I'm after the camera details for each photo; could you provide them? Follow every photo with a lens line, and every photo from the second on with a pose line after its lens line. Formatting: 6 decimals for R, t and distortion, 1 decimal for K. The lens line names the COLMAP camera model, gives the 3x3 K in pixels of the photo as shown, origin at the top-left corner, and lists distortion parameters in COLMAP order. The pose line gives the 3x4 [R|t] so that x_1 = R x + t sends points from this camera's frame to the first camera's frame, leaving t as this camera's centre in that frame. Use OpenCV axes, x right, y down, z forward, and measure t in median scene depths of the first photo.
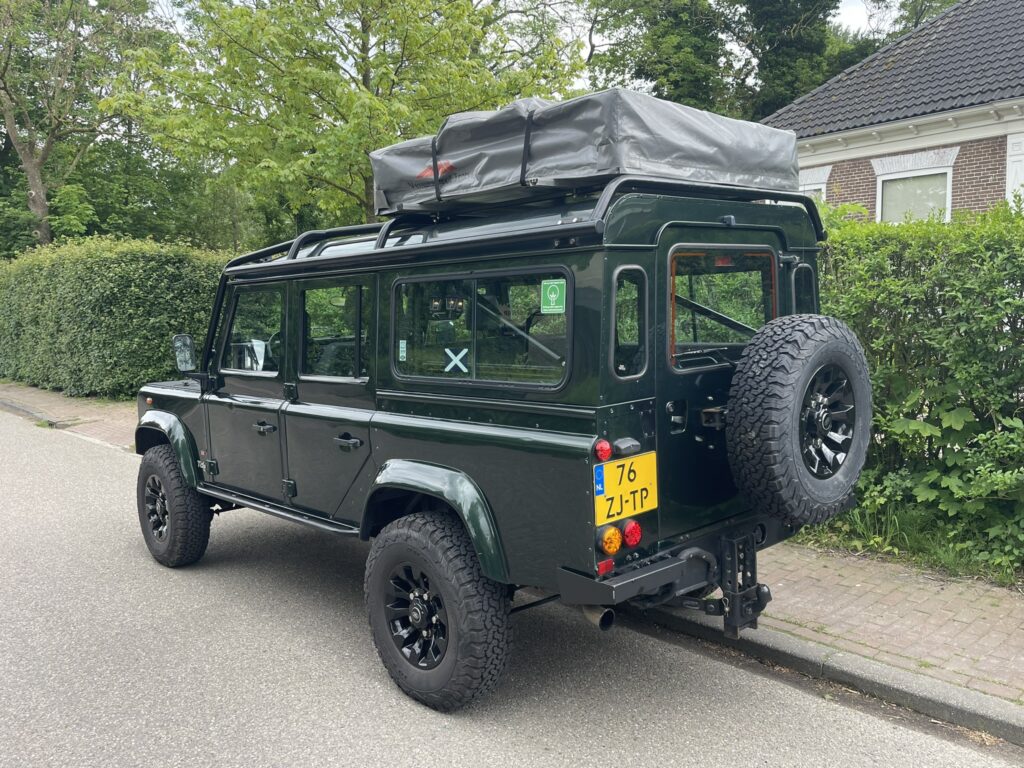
lens RADIAL K [[848.4, 0, 512.0], [0, 848.4, 384.0], [0, 0, 1]] dist [0.063115, -0.076937]
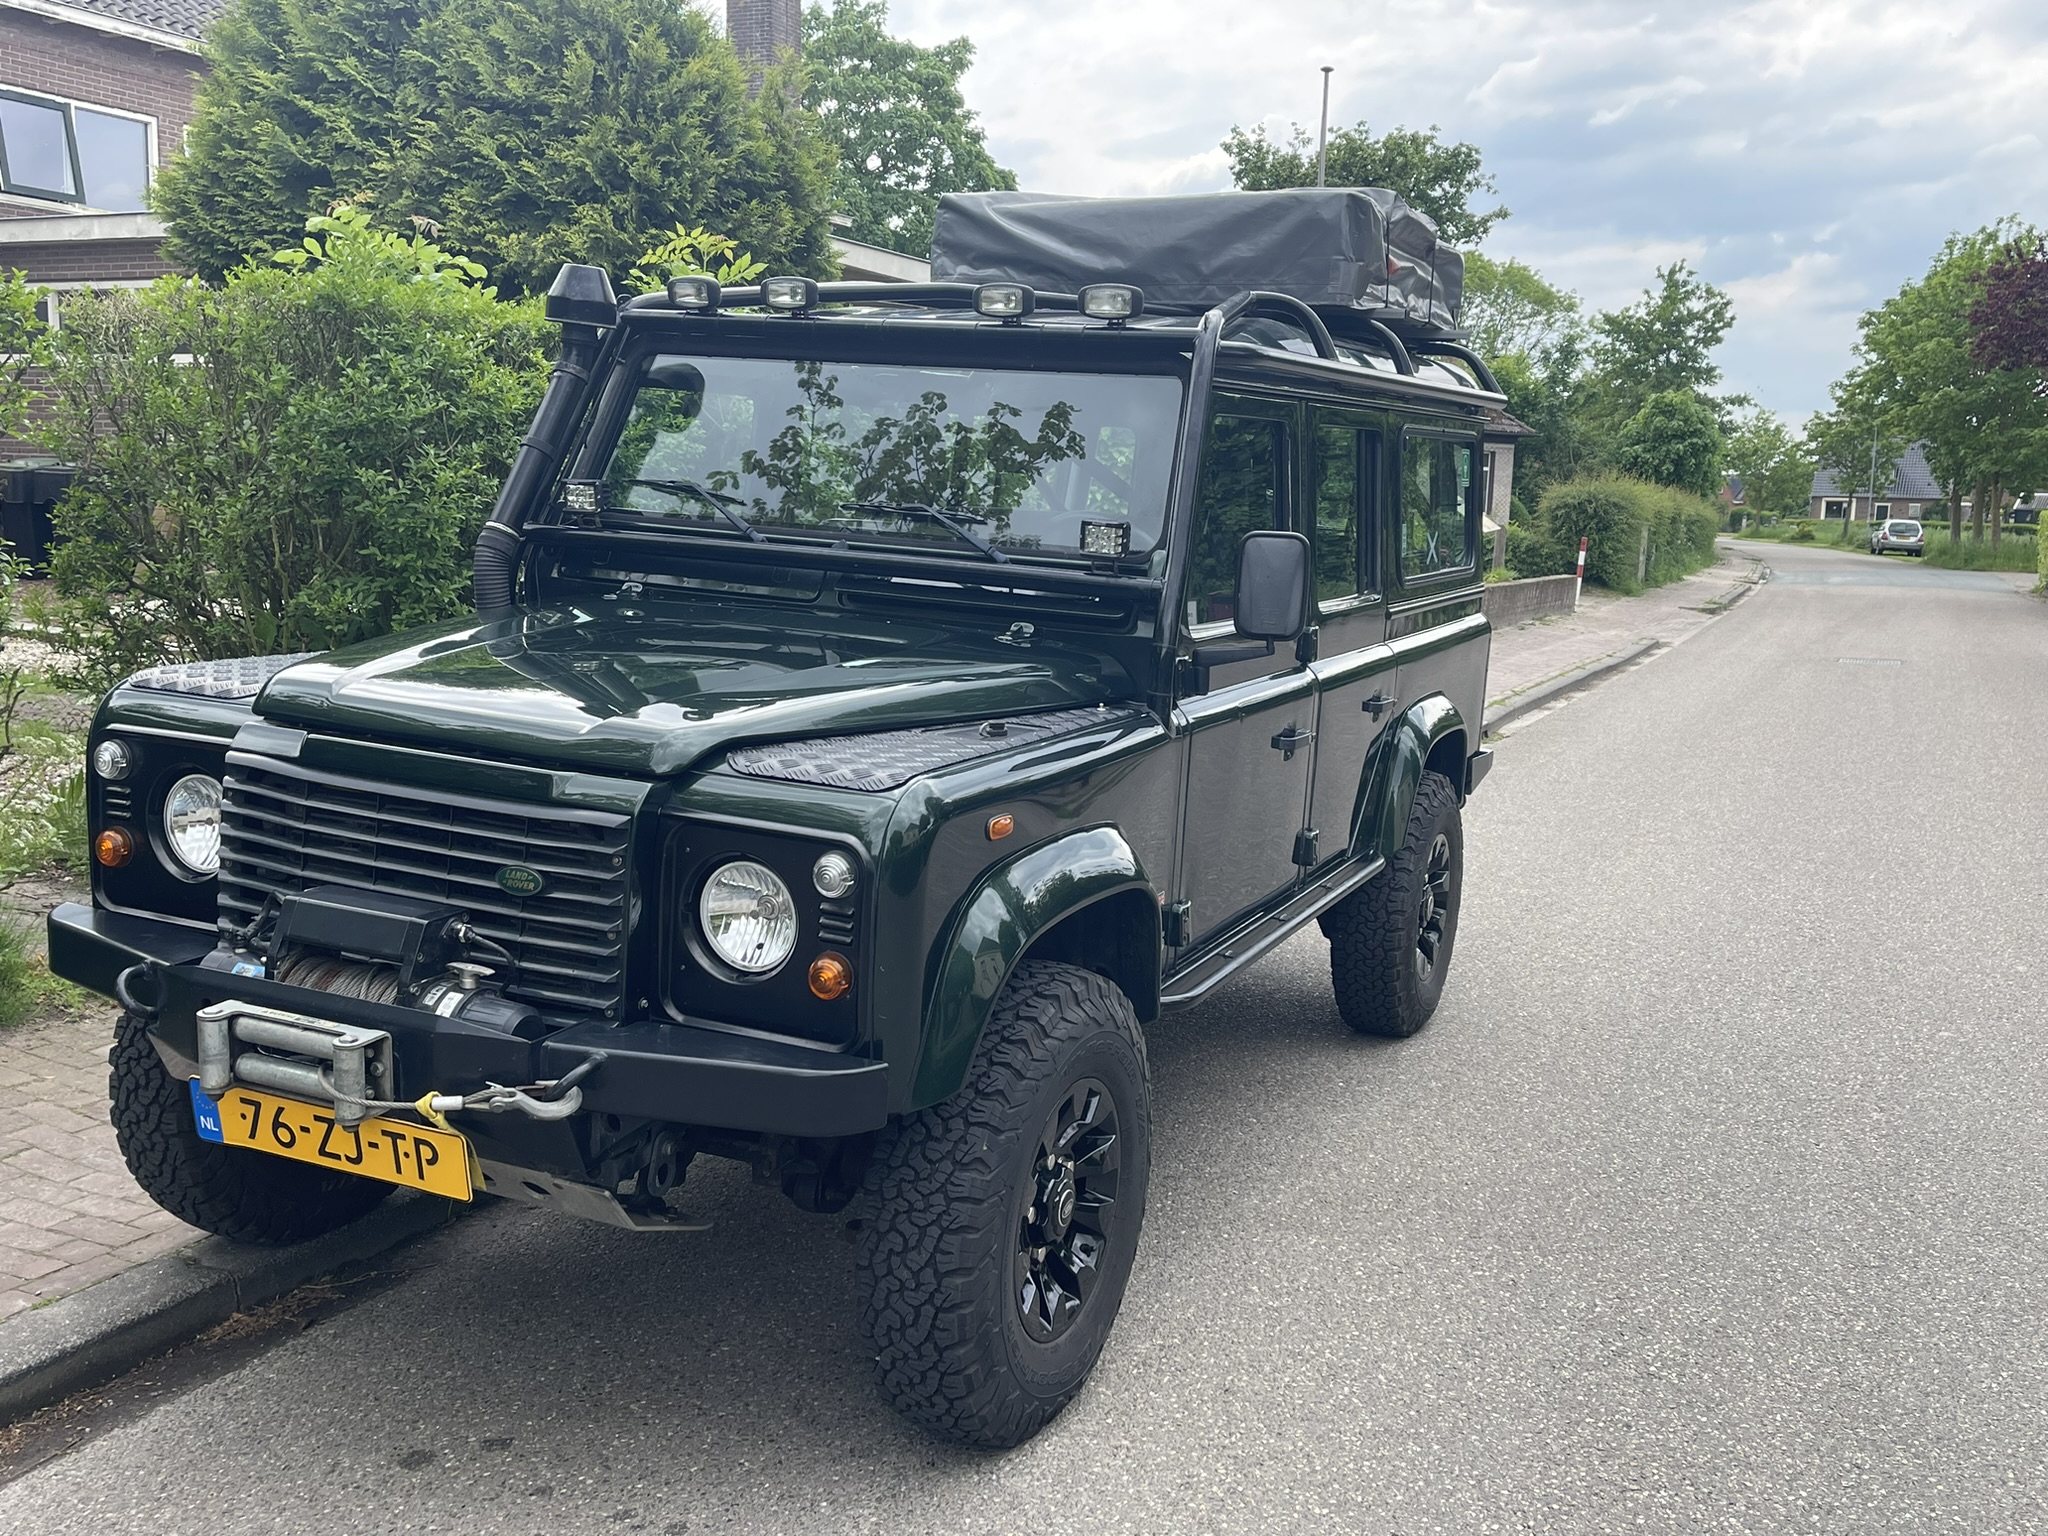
lens RADIAL K [[1963.1, 0, 1027.2], [0, 1963.1, 769.2], [0, 0, 1]] dist [0.034019, -0.002231]
pose [[-0.382898, -0.132961, 0.914172, -1.550389], [0.047833, 0.985407, 0.163356, -0.136690], [-0.922551, 0.106277, -0.370951, 2.010862]]
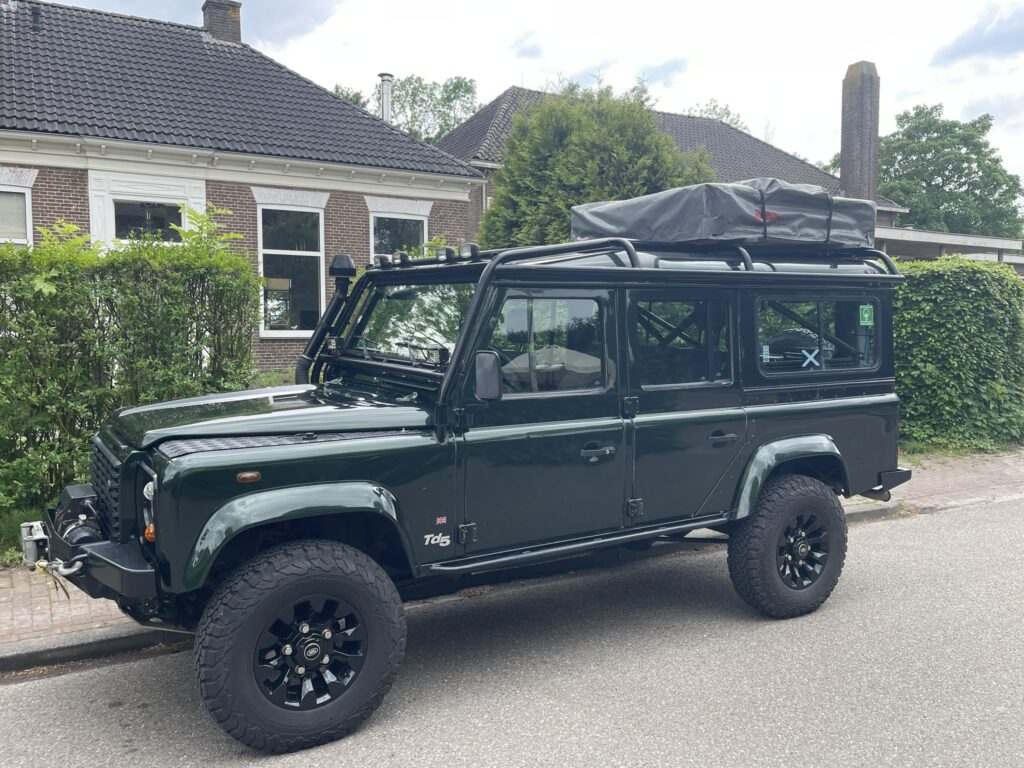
lens RADIAL K [[848.4, 0, 512.0], [0, 848.4, 384.0], [0, 0, 1]] dist [0.063115, -0.076937]
pose [[0.196430, -0.047839, 0.979350, -1.570116], [0.080377, 0.996233, 0.032542, -0.071570], [-0.977218, 0.072325, 0.199536, 1.218651]]
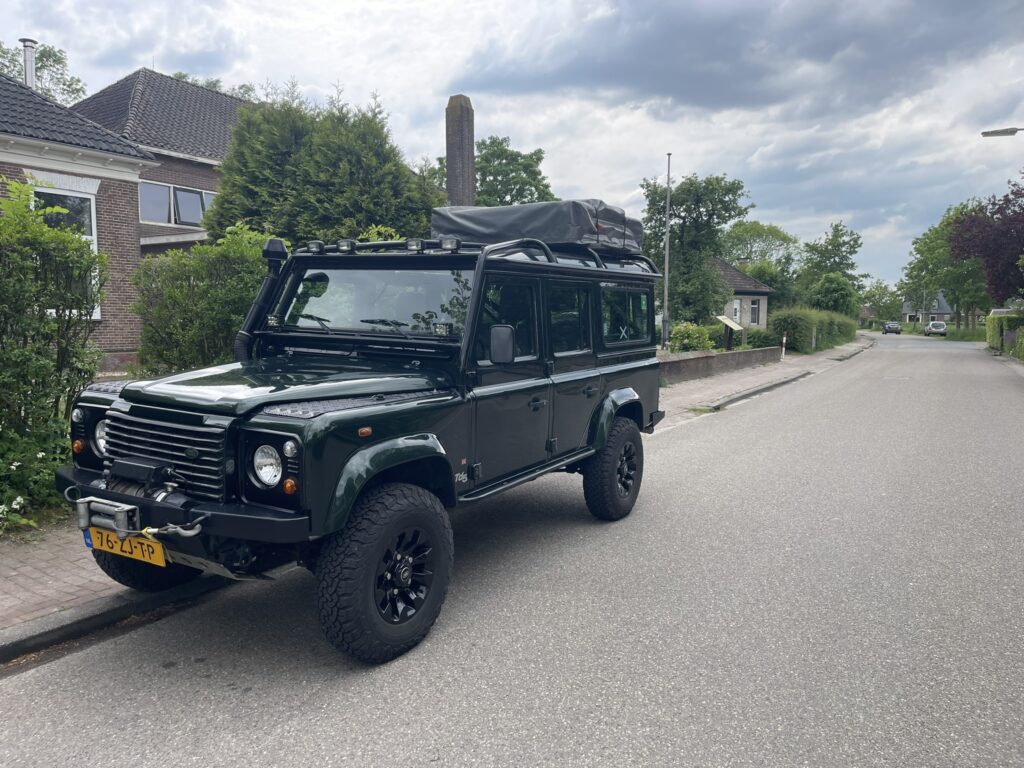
lens RADIAL K [[767.4, 0, 507.7], [0, 767.4, 385.0], [0, 0, 1]] dist [0.054389, -0.066168]
pose [[-0.289878, -0.071060, 0.954422, -1.705034], [0.080228, 0.991926, 0.098219, -0.104186], [-0.953695, 0.105043, -0.281836, 1.786021]]
